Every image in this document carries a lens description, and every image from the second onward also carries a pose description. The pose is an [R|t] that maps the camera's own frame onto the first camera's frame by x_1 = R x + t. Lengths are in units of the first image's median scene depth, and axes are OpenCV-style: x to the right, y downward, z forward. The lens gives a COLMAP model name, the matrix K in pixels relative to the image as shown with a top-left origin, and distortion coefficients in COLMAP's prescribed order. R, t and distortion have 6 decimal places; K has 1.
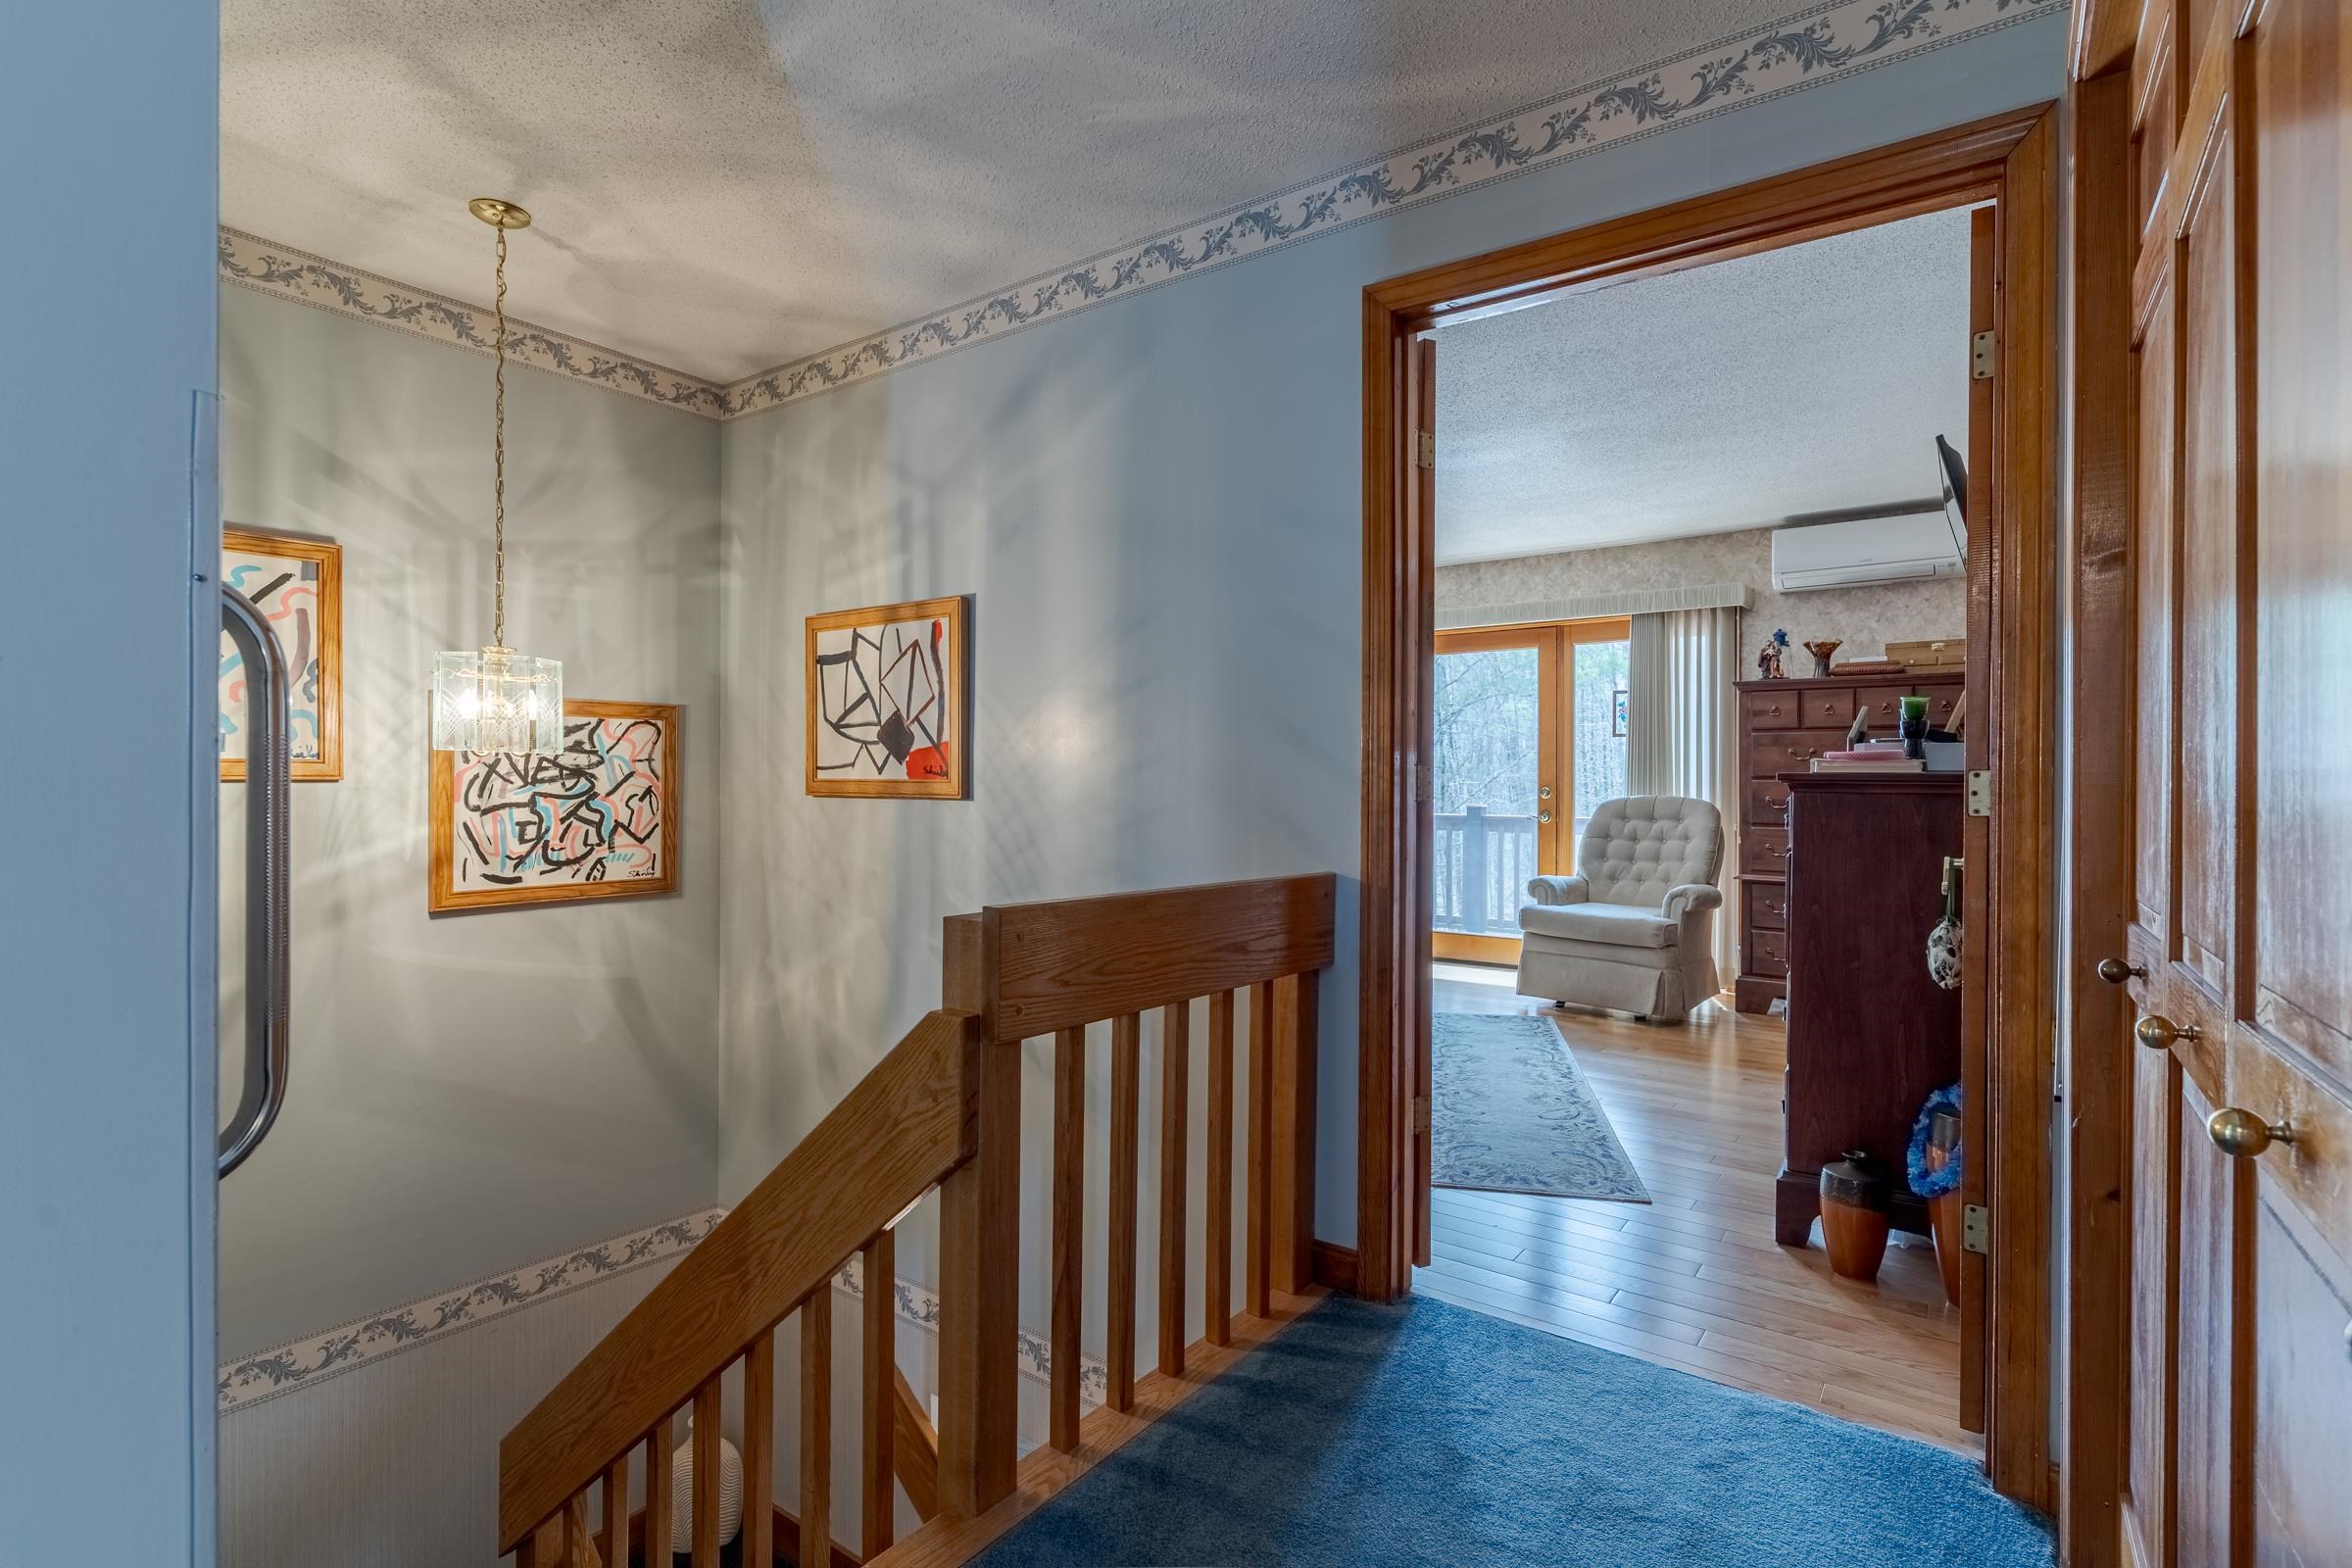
lens RADIAL K [[1125.0, 0, 1172.1], [0, 1125.0, 759.8], [0, 0, 1]] dist [0.004084, -0.001604]
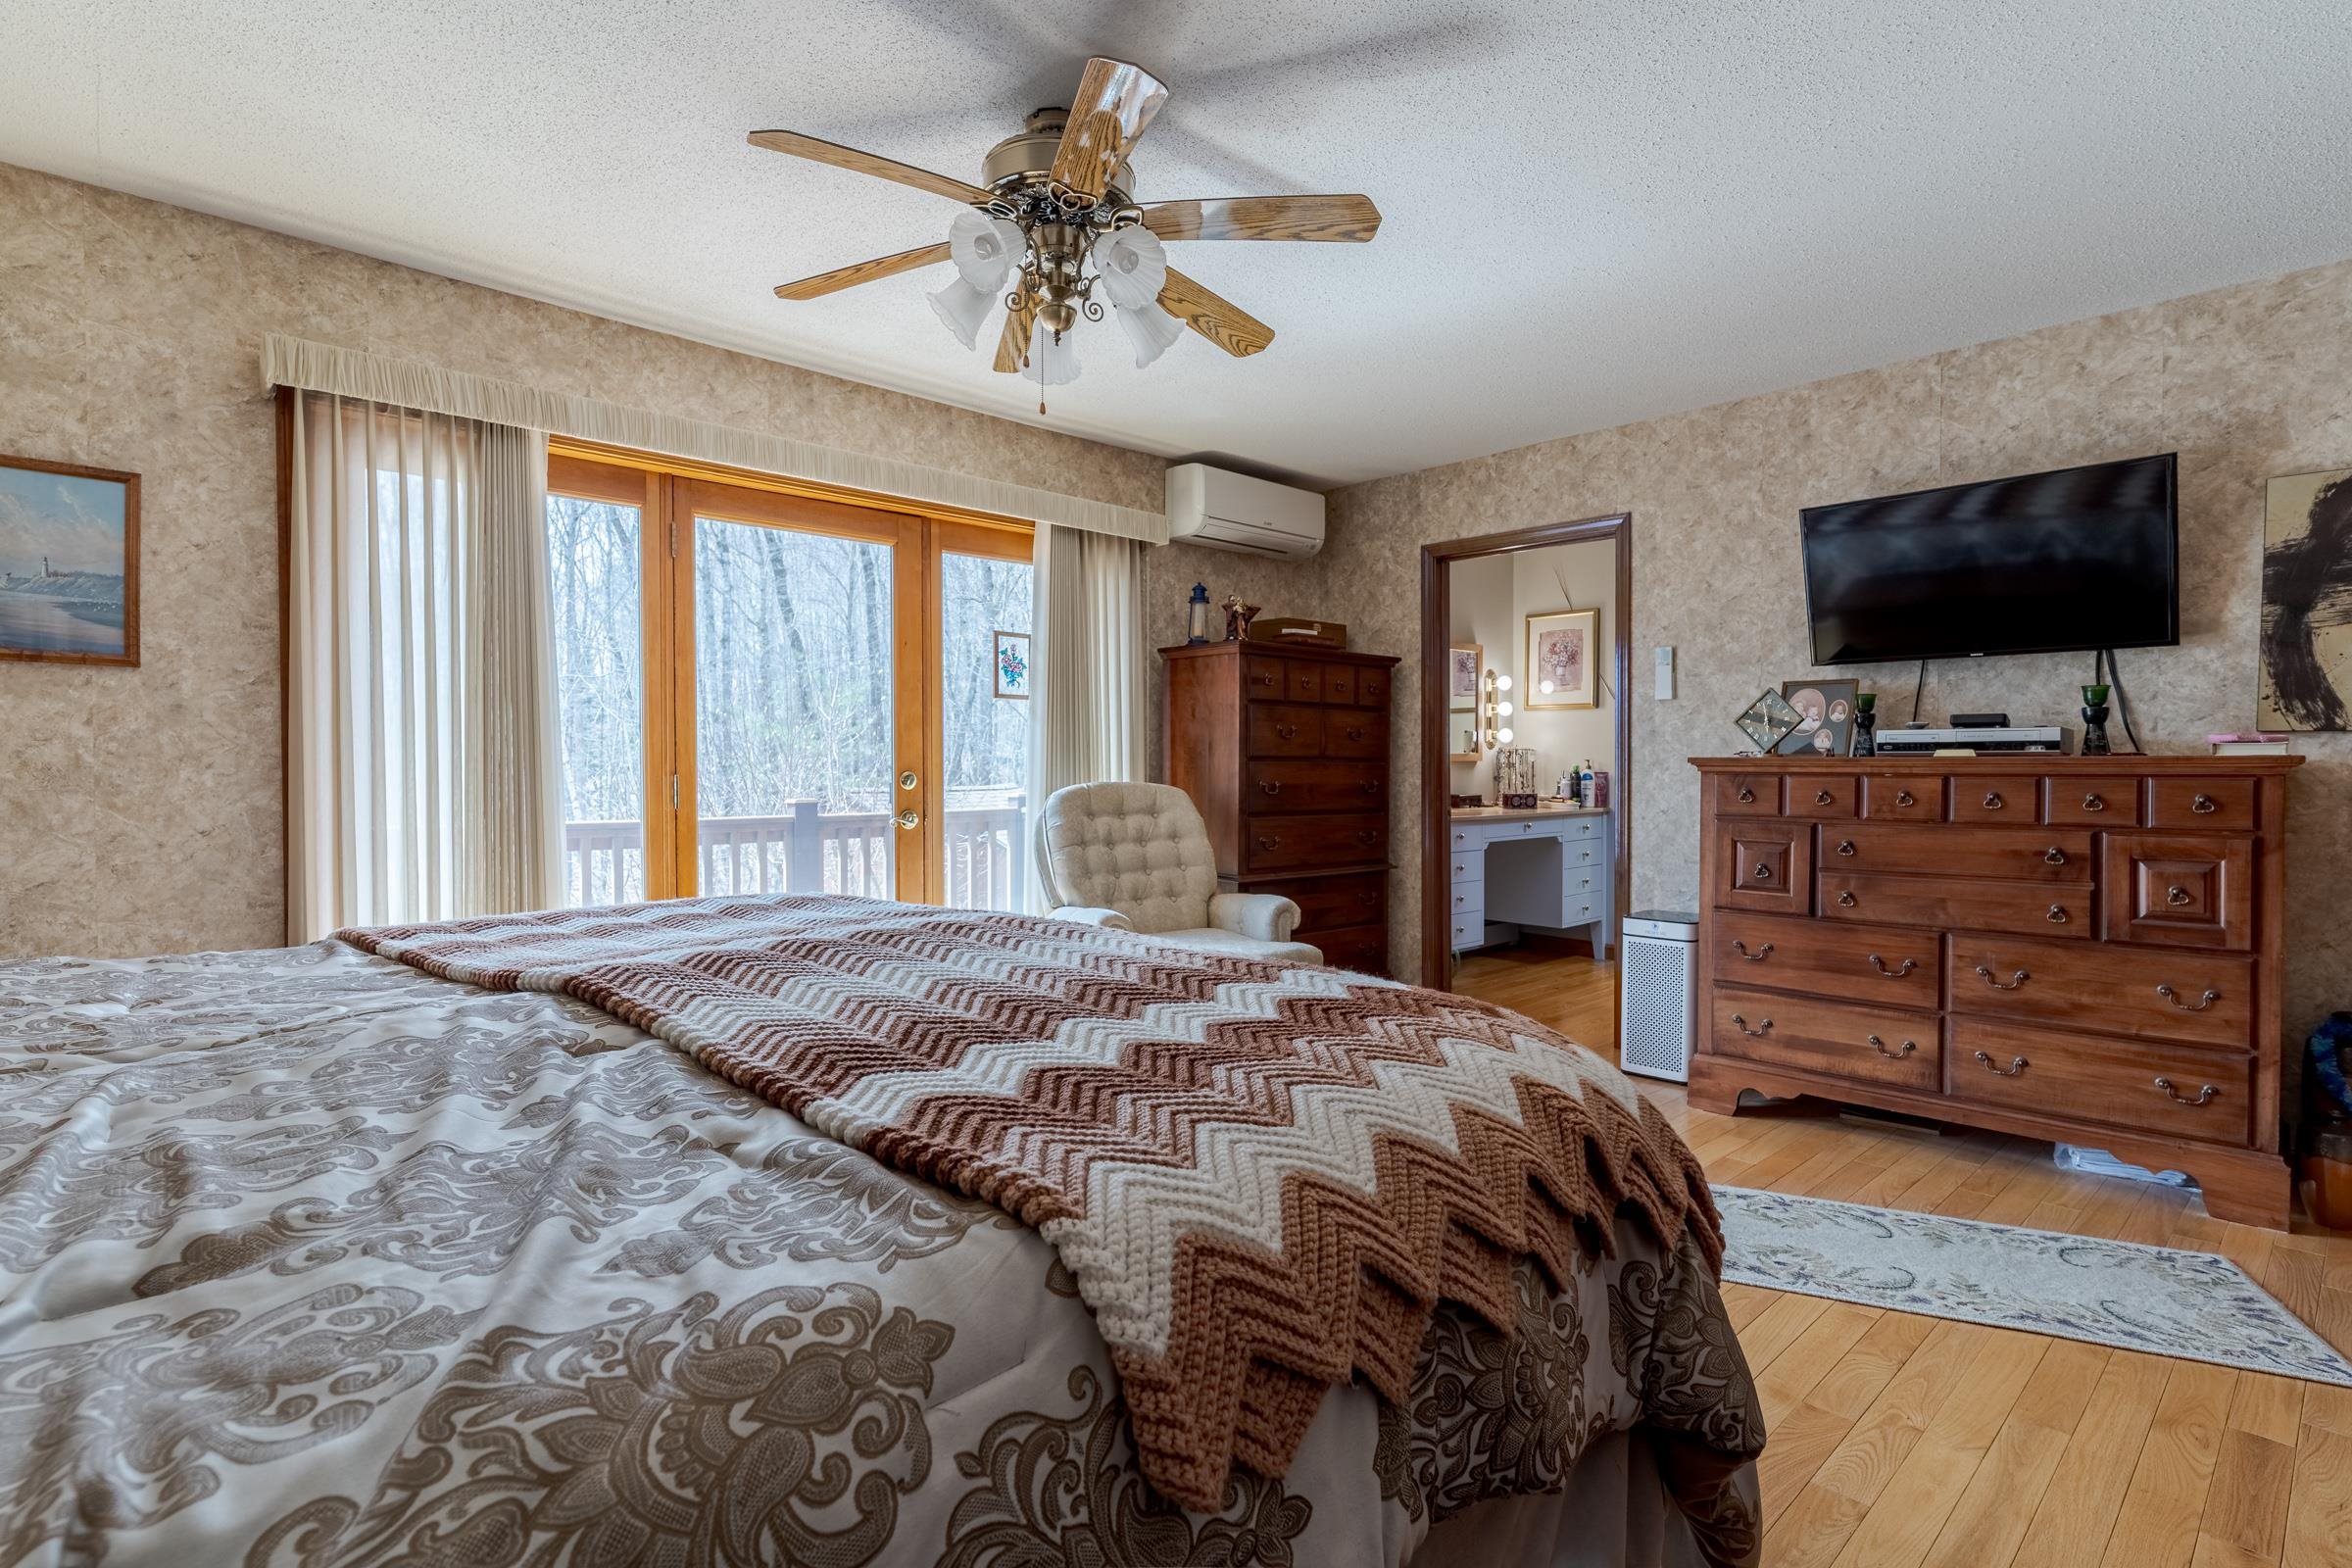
lens RADIAL K [[1125.0, 0, 1176.6], [0, 1125.0, 794.8], [0, 0, 1]] dist [0.004084, -0.001604]
pose [[0.205078, -0.027913, 0.978347, -0.283785], [-0.019869, 0.999269, 0.032675, 0.015397], [-0.978544, -0.026139, 0.204374, 0.814015]]
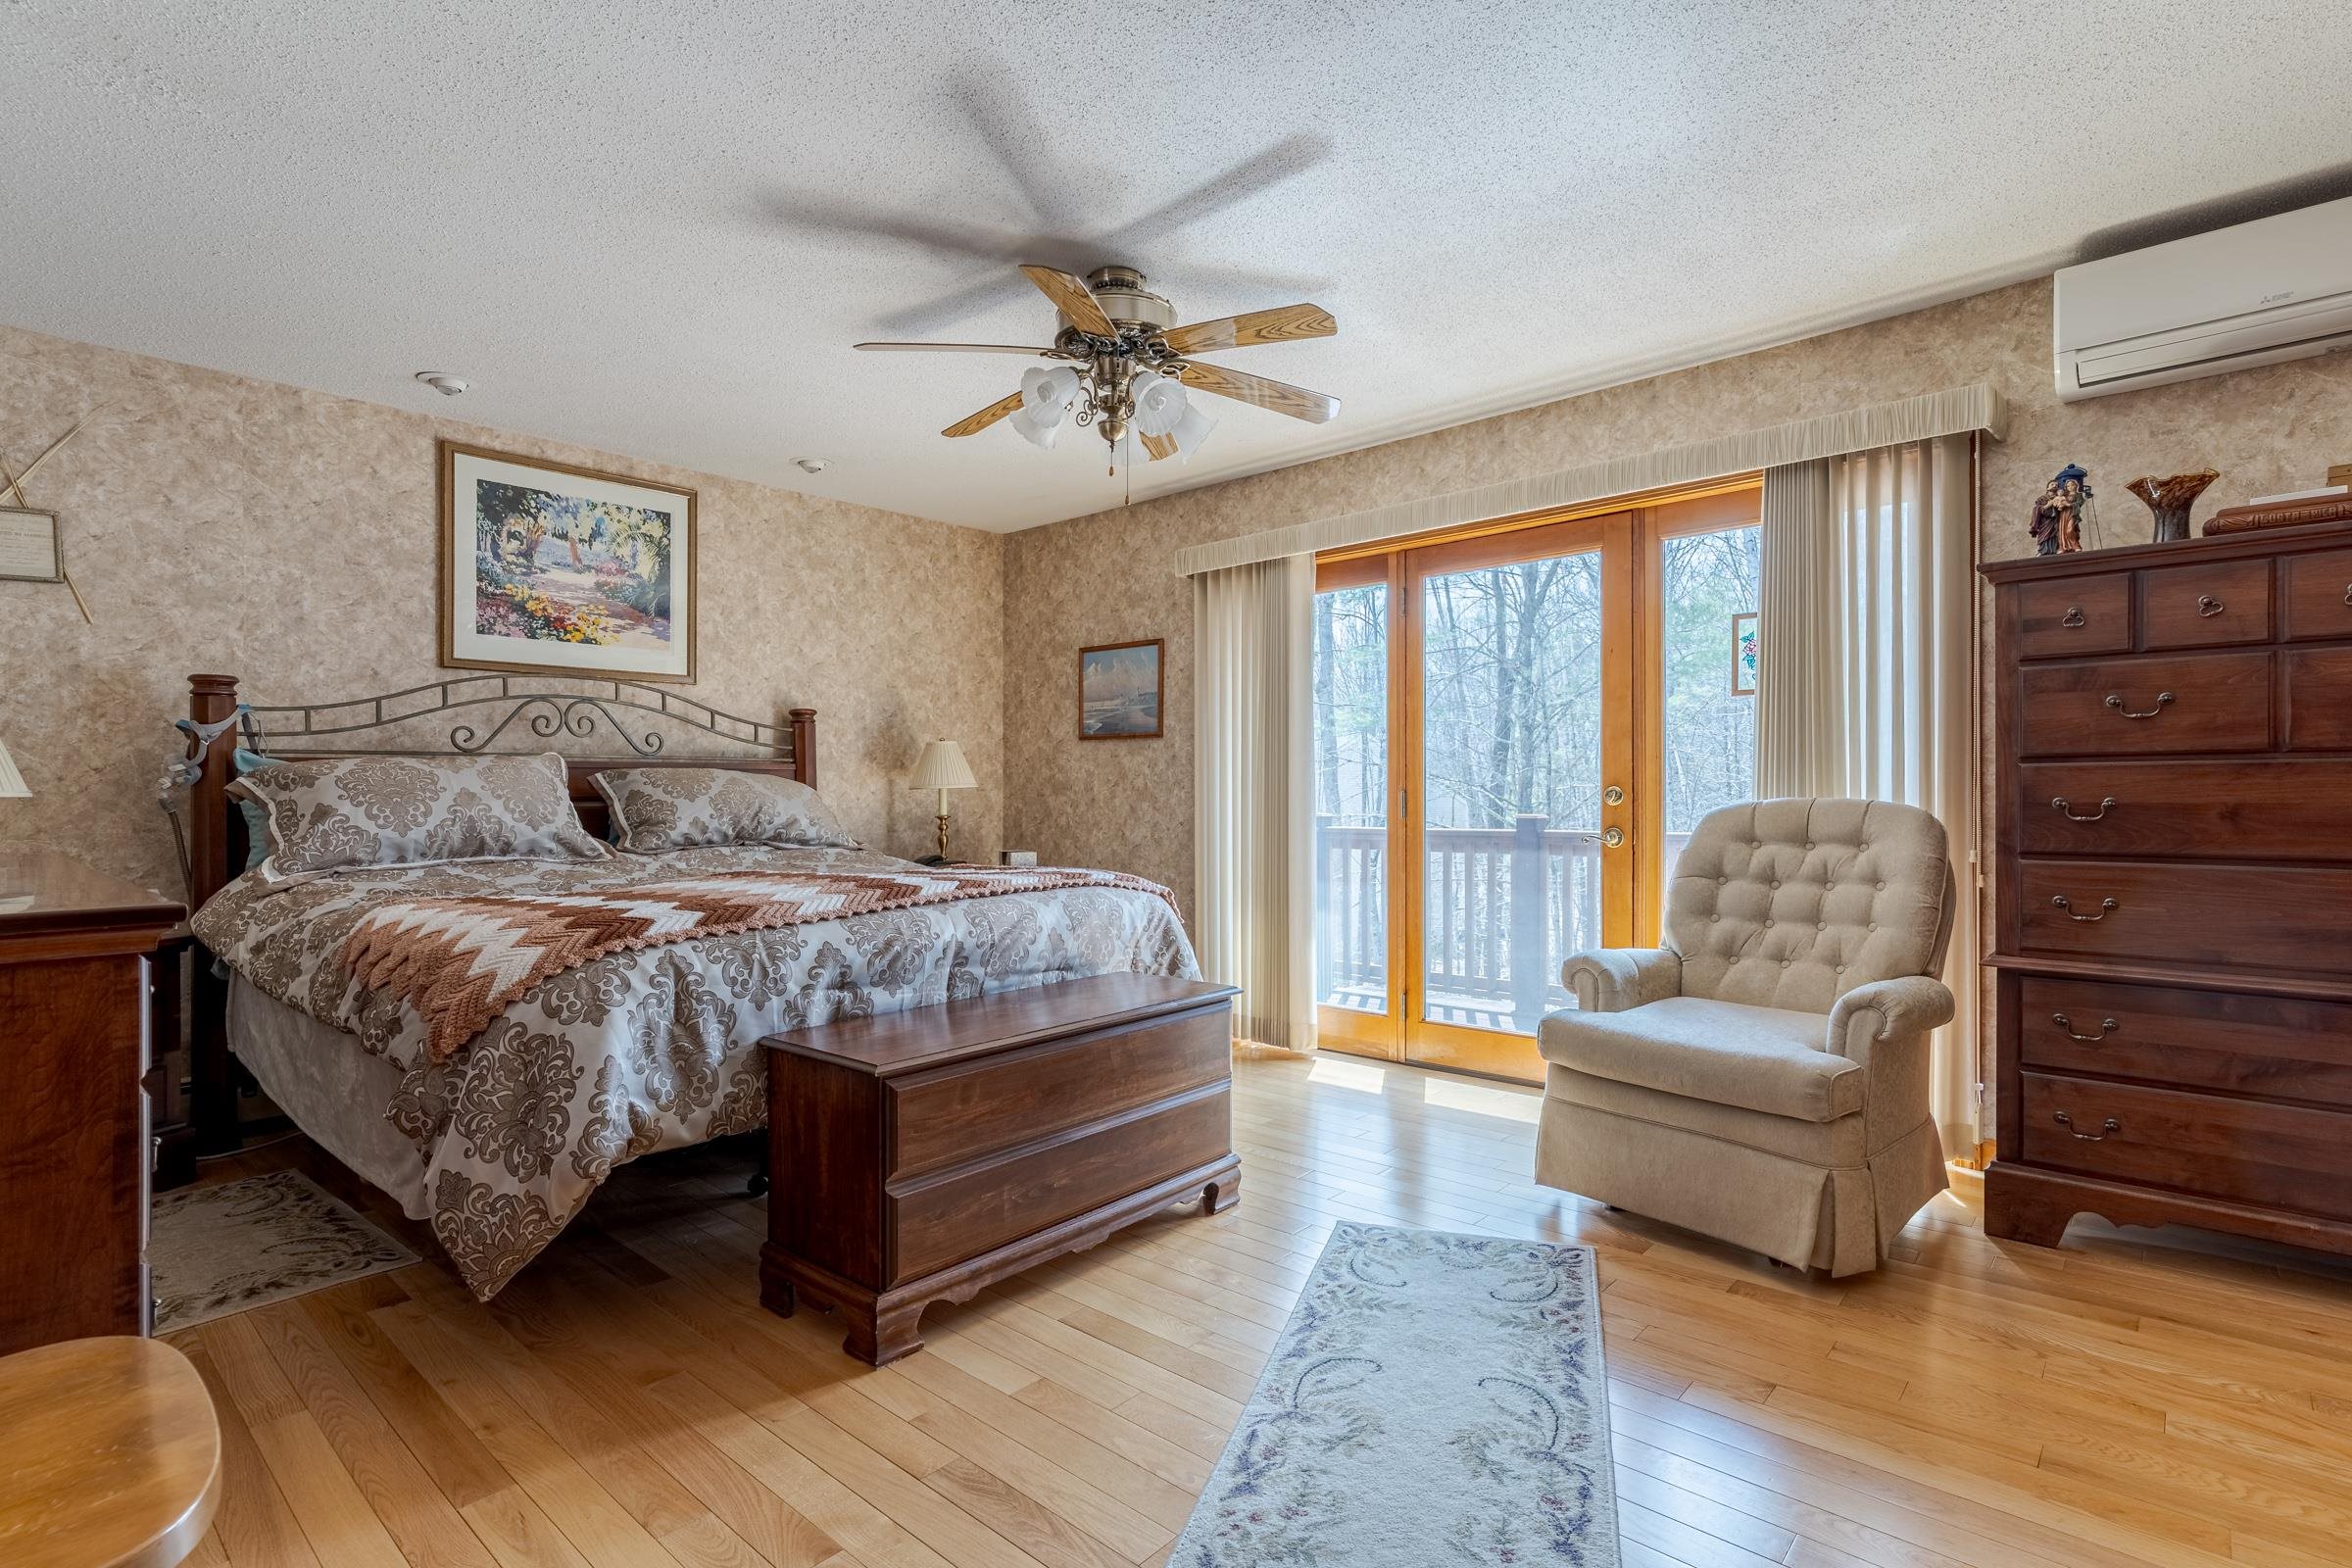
lens RADIAL K [[1125.0, 0, 1174.8], [0, 1125.0, 797.5], [0, 0, 1]] dist [0.004084, -0.001604]
pose [[0.993457, -0.017928, -0.112795, 0.189539], [0.021065, 0.999422, 0.026681, 0.010817], [0.112252, -0.028883, 0.993260, 0.436117]]
